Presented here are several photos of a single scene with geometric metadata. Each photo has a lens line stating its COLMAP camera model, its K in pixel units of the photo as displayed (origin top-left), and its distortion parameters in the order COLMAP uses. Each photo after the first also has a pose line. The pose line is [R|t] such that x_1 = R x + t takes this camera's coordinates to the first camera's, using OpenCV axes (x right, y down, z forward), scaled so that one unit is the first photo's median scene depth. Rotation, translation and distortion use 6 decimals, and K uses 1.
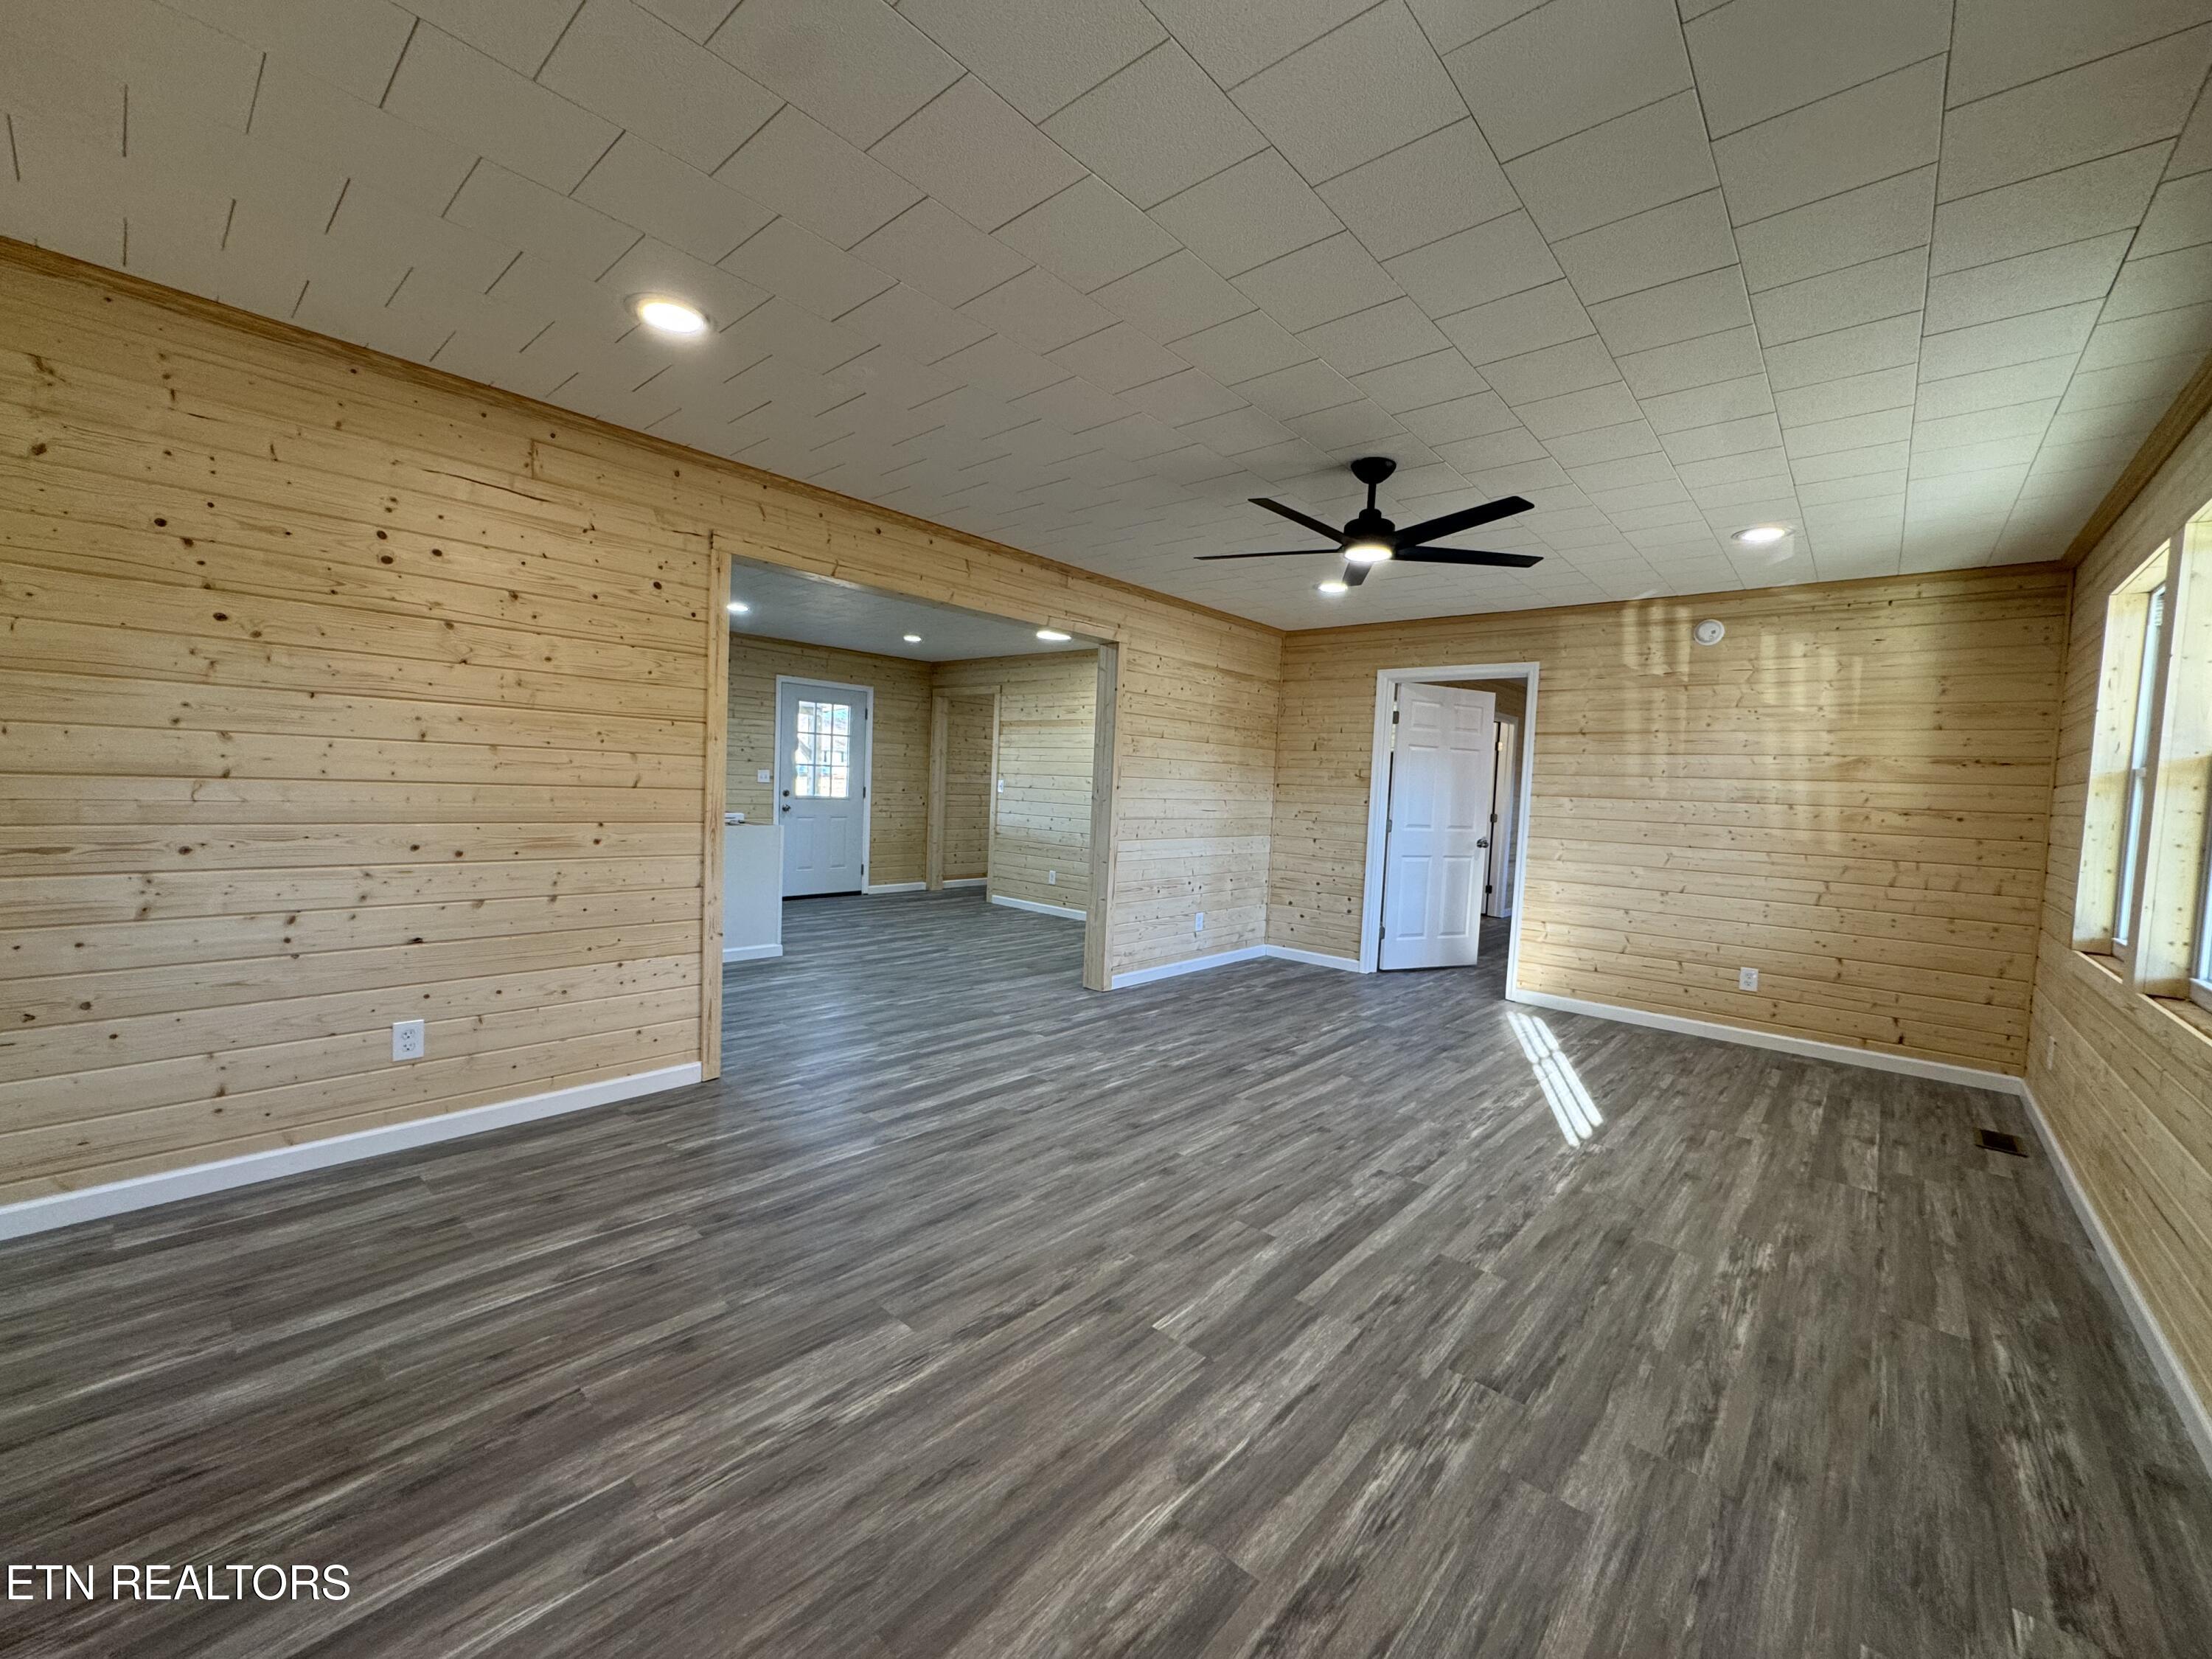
lens RADIAL K [[877.4, 0, 1106.0], [0, 877.4, 829.5], [0, 0, 1]] dist [-0.000912, 0.001172]
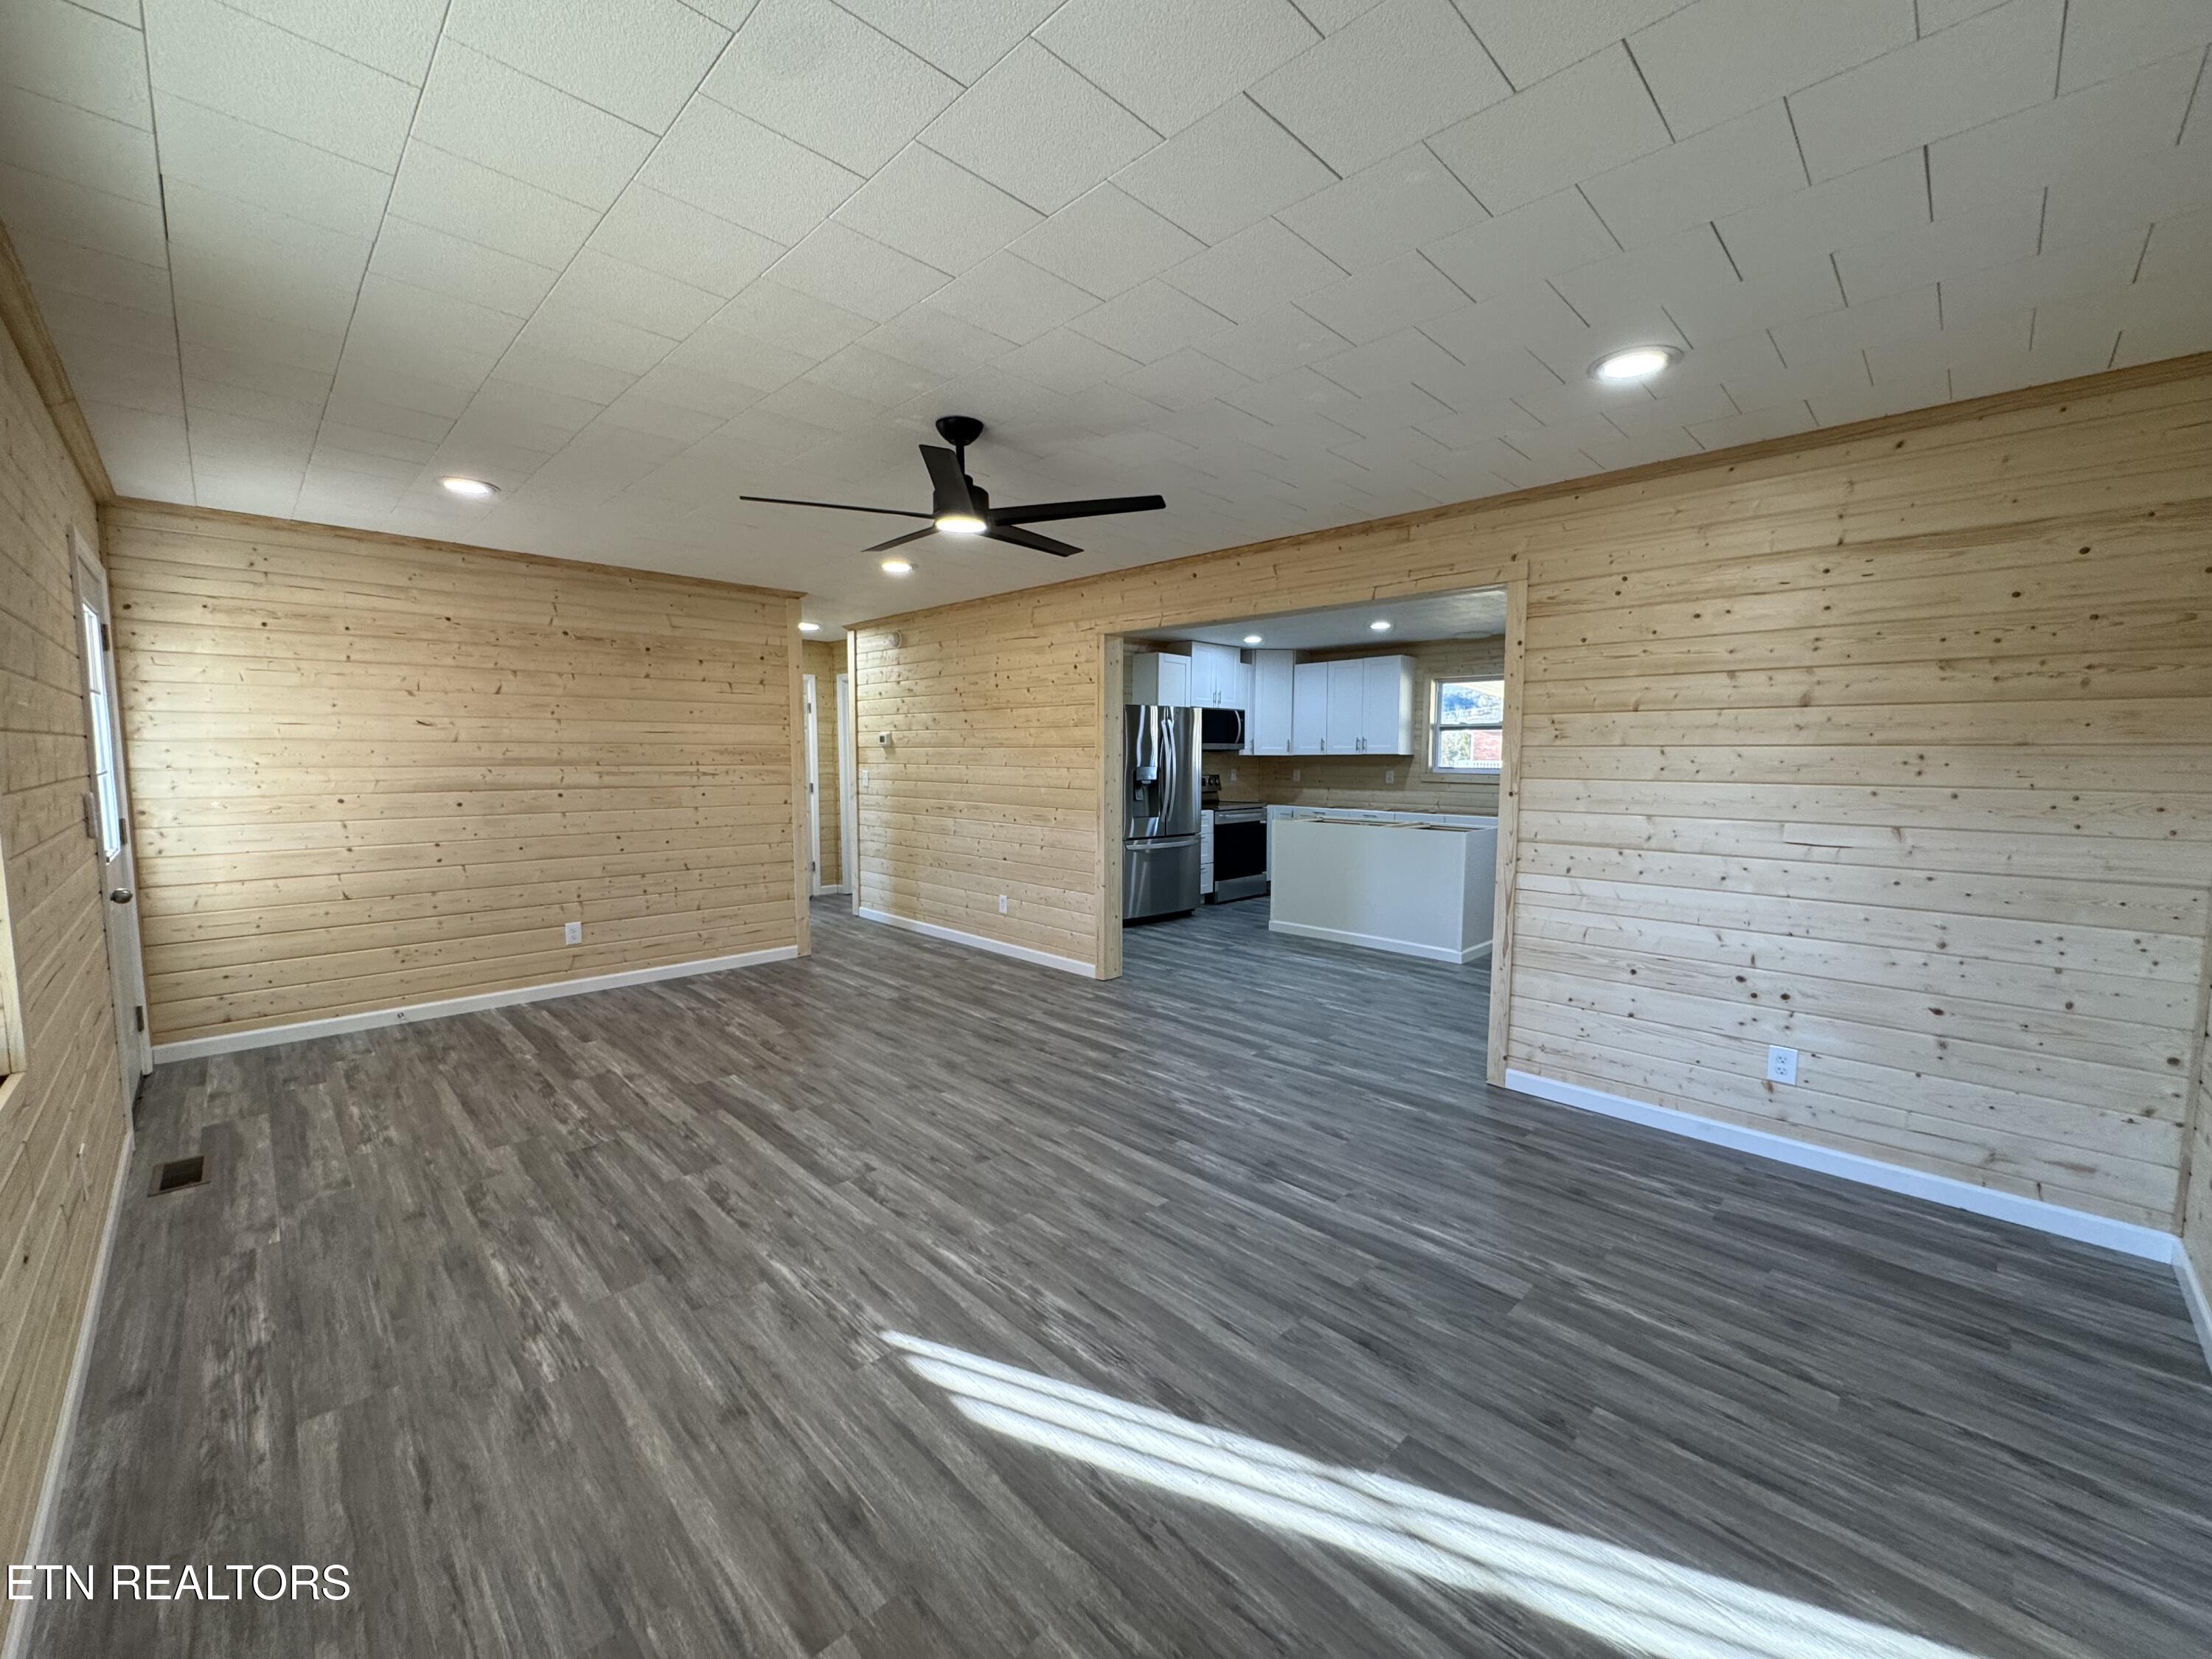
lens RADIAL K [[877.4, 0, 1106.0], [0, 877.4, 829.5], [0, 0, 1]] dist [-0.000912, 0.001172]
pose [[-0.062127, 0.042314, -0.997171, 1.195211], [-0.062119, 0.997000, 0.046177, -0.053142], [0.996133, 0.064812, -0.059313, 1.218614]]
